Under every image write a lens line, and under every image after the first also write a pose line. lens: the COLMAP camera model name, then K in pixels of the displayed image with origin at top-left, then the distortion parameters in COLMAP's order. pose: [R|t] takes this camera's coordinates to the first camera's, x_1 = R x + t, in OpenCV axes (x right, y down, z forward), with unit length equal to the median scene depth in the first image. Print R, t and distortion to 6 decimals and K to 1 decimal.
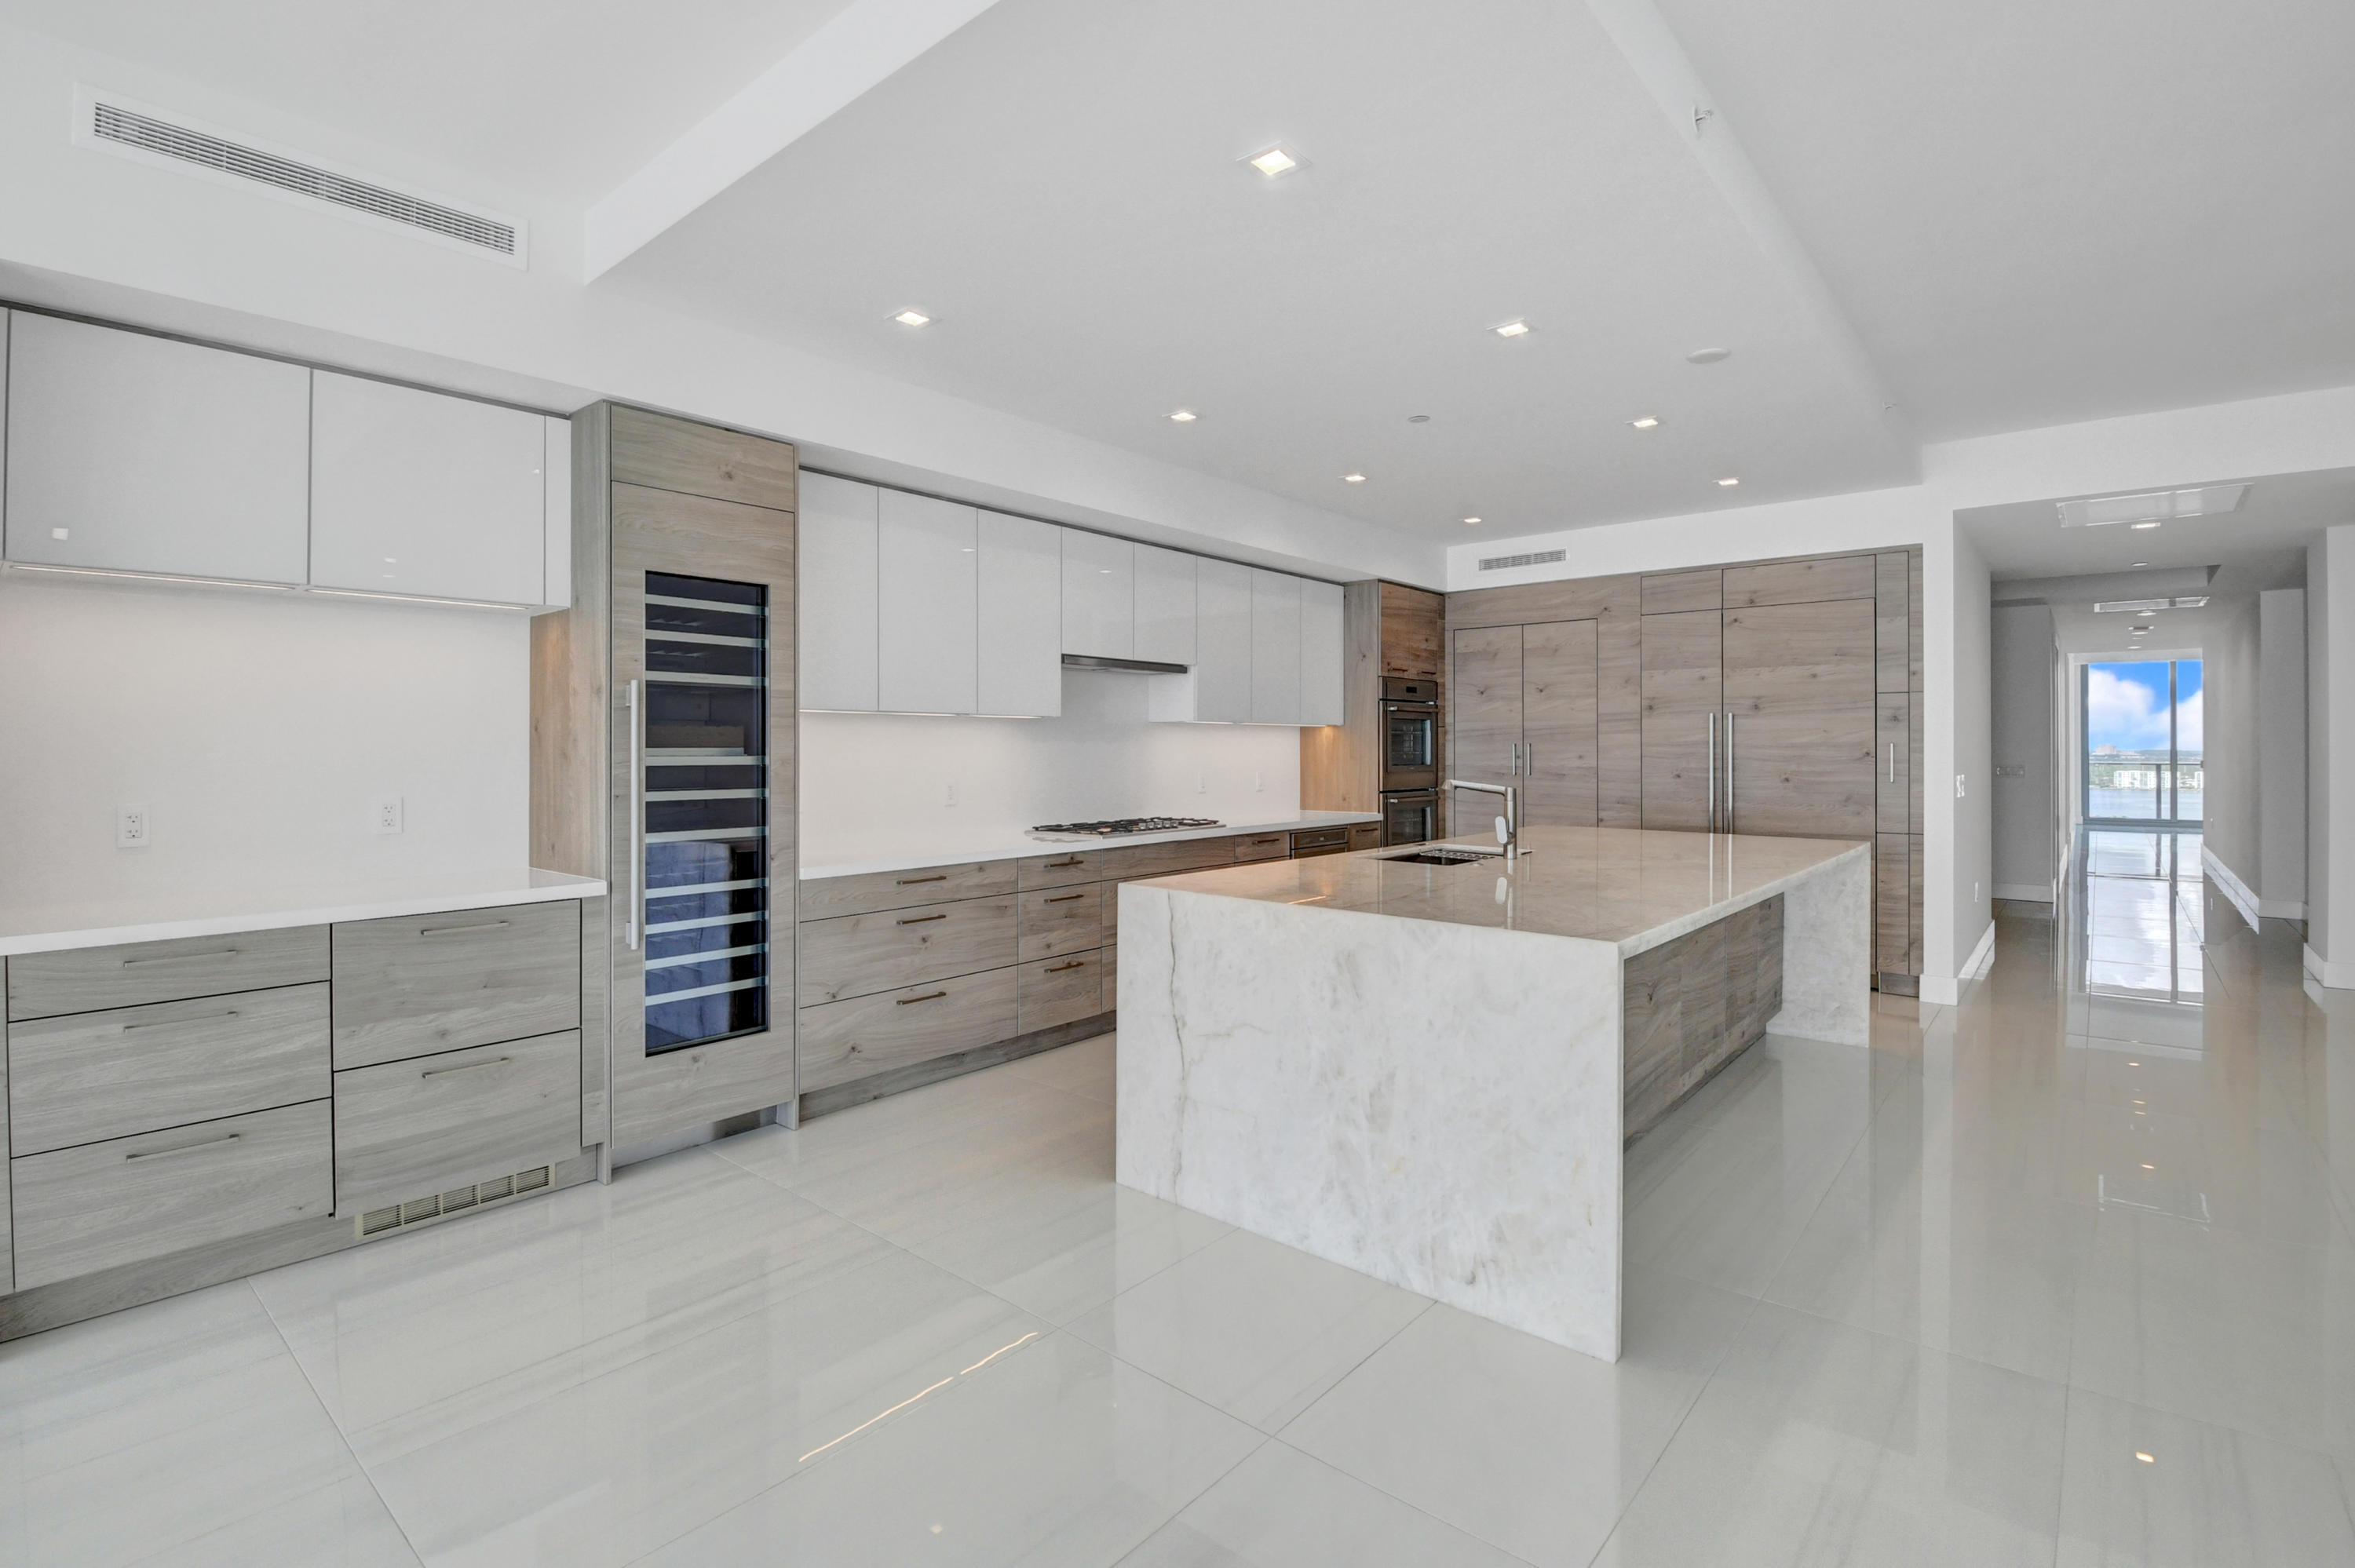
lens RADIAL K [[1088.8, 0, 1176.4], [0, 1088.8, 743.7], [0, 0, 1]] dist [0.022548, -0.032175]
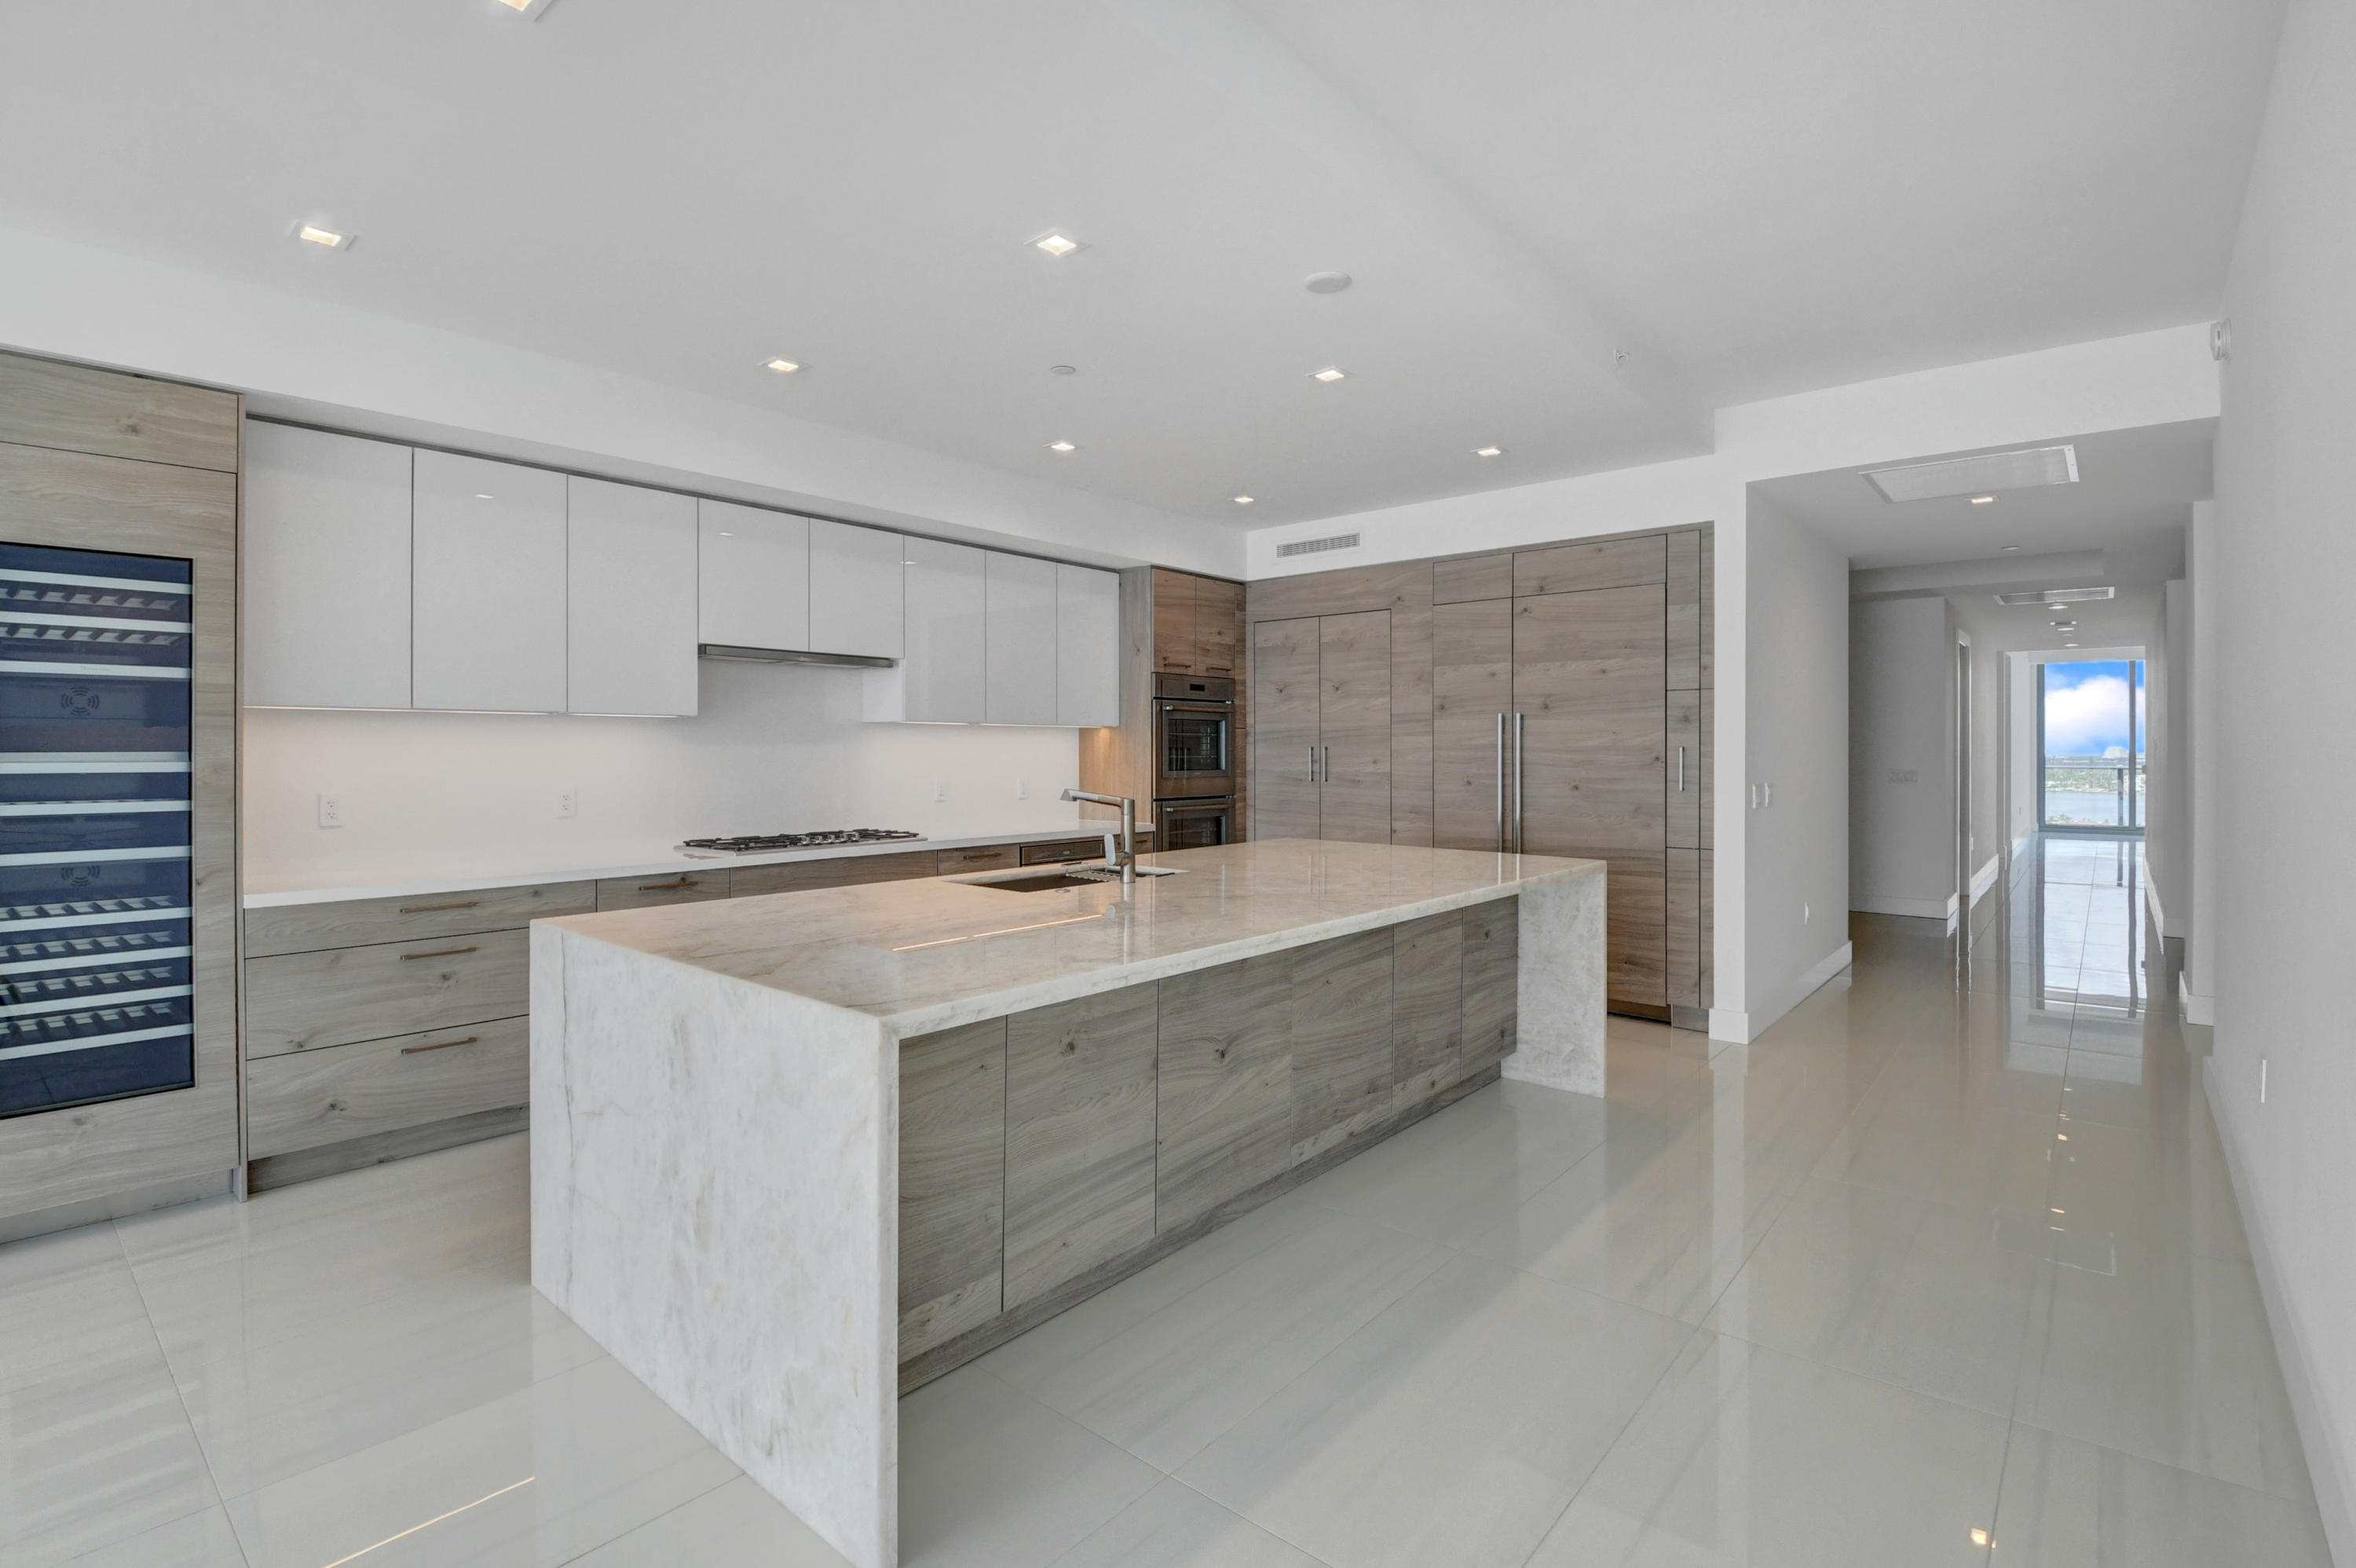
lens RADIAL K [[1092.1, 0, 1175.1], [0, 1092.1, 753.7], [0, 0, 1]] dist [0.028572, -0.041831]
pose [[0.999988, 0.000747, -0.004861, 0.252149], [-0.000712, 0.999974, 0.007227, -0.001089], [0.004866, -0.007223, 0.999962, 0.108344]]
